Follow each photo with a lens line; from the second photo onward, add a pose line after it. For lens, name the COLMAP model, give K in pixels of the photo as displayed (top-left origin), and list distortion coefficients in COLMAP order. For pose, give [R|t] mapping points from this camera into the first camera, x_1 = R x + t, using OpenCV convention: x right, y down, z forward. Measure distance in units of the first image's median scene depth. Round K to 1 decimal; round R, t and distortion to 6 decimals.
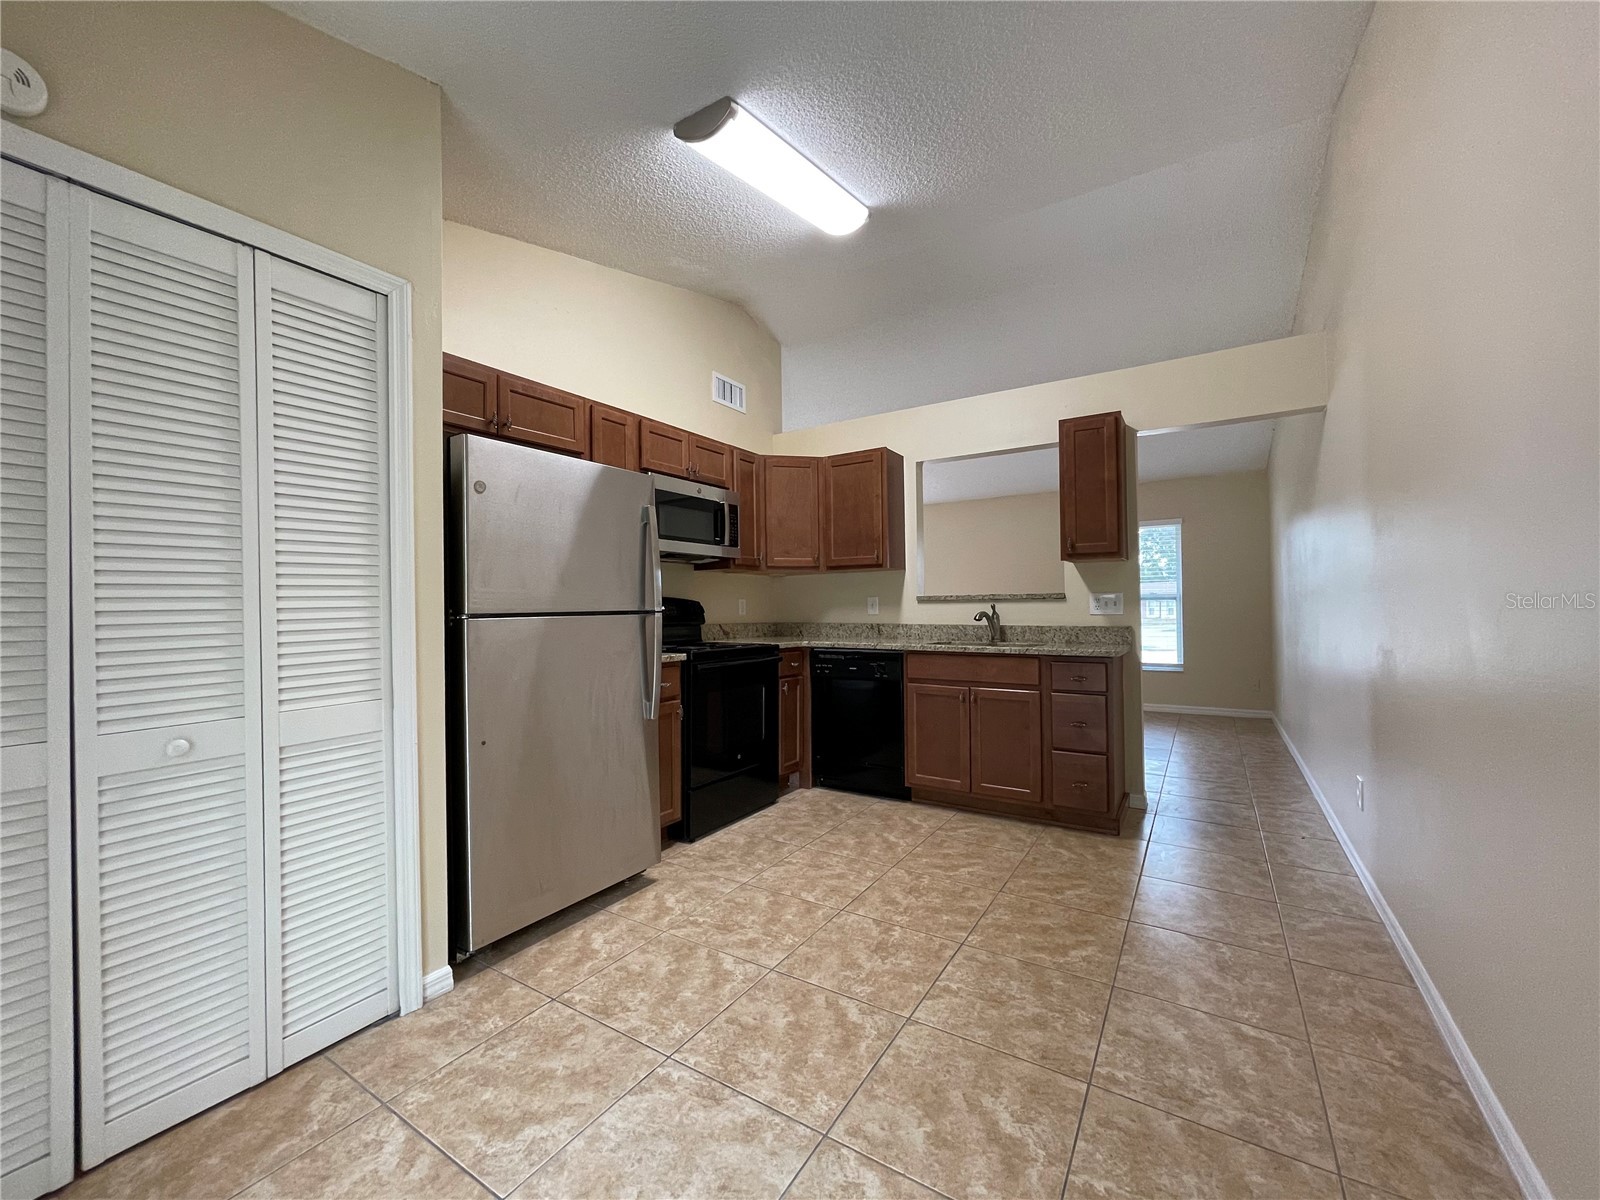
lens RADIAL K [[643.2, 0, 800.0], [0, 643.2, 600.0], [0, 0, 1]] dist [0.000381, -0.000165]
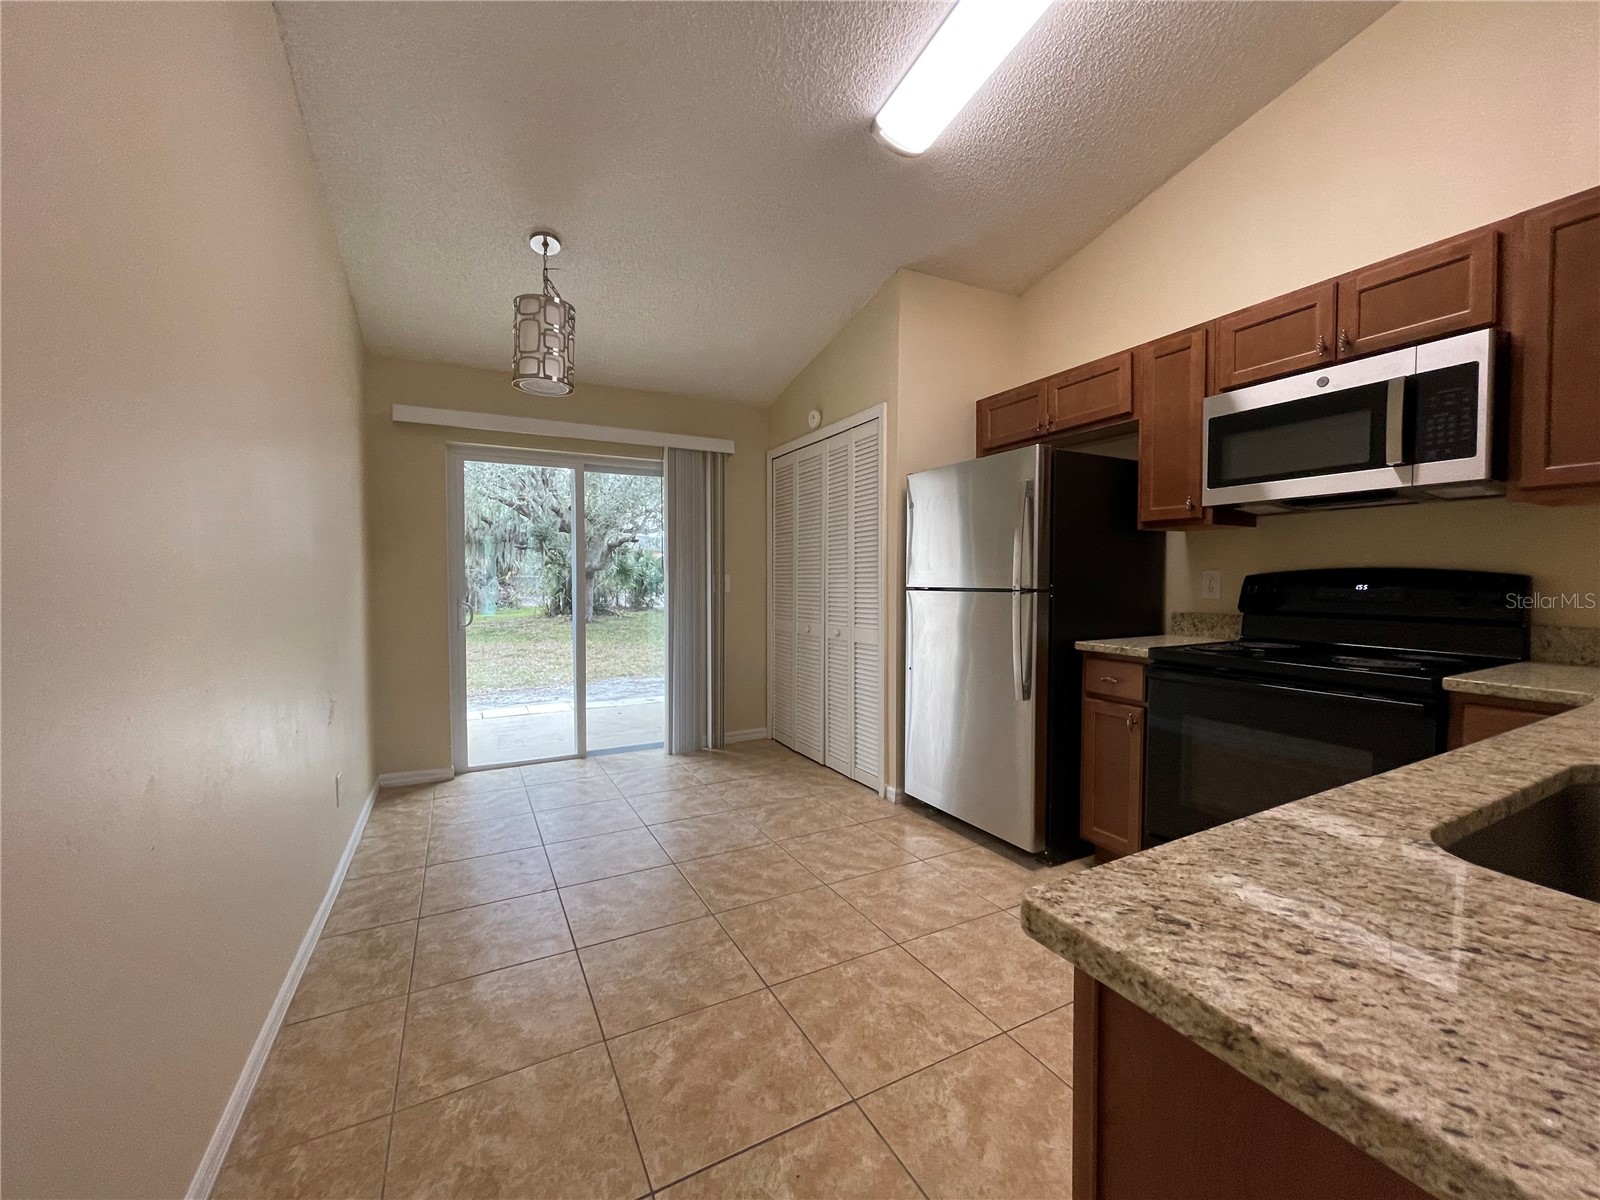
lens RADIAL K [[643.2, 0, 800.0], [0, 643.2, 600.0], [0, 0, 1]] dist [0.000381, -0.000165]
pose [[-0.494057, 0.044554, -0.868287, 1.024337], [0.017753, 0.998995, 0.041159, -0.018104], [0.869248, 0.004920, -0.494351, 1.565983]]
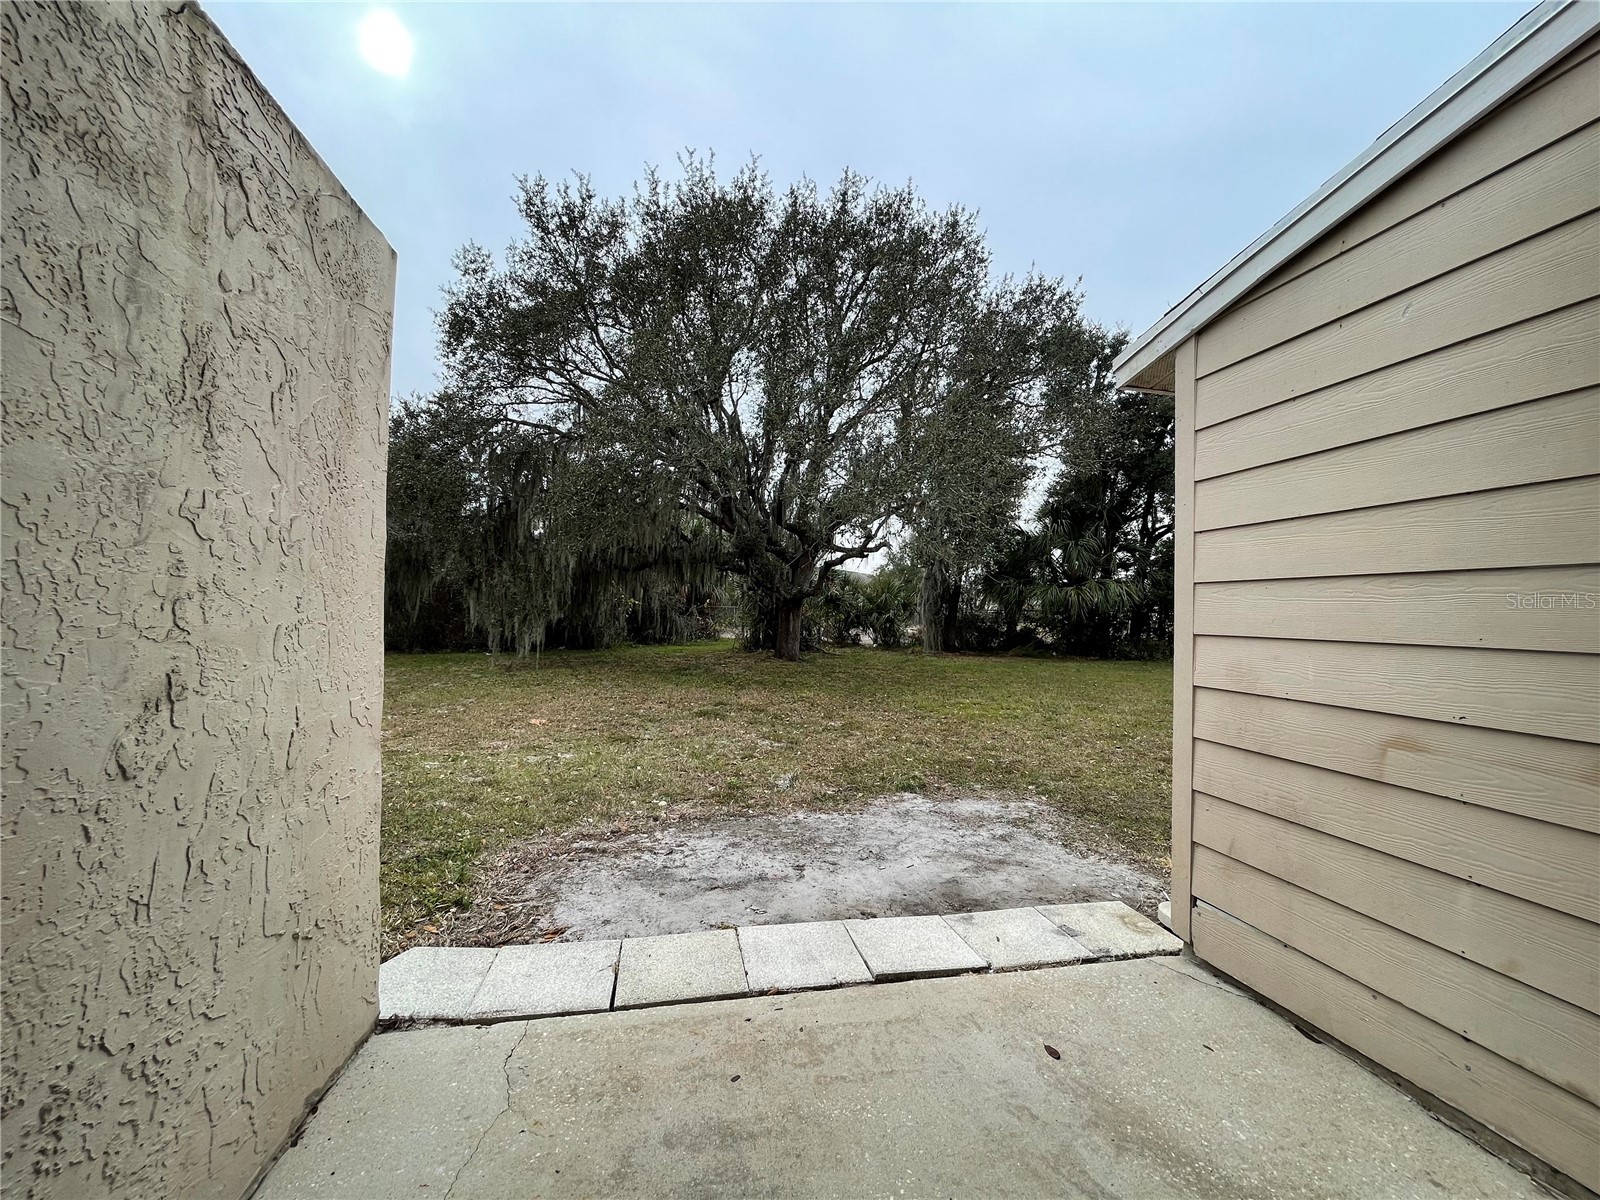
lens RADIAL K [[643.2, 0, 800.0], [0, 643.2, 600.0], [0, 0, 1]] dist [0.000381, -0.000165]
pose [[-0.717067, -0.013410, -0.696875, 0.545328], [-0.003069, 0.999866, -0.016082, 0.002353], [0.696997, -0.009393, -0.717012, 0.912229]]
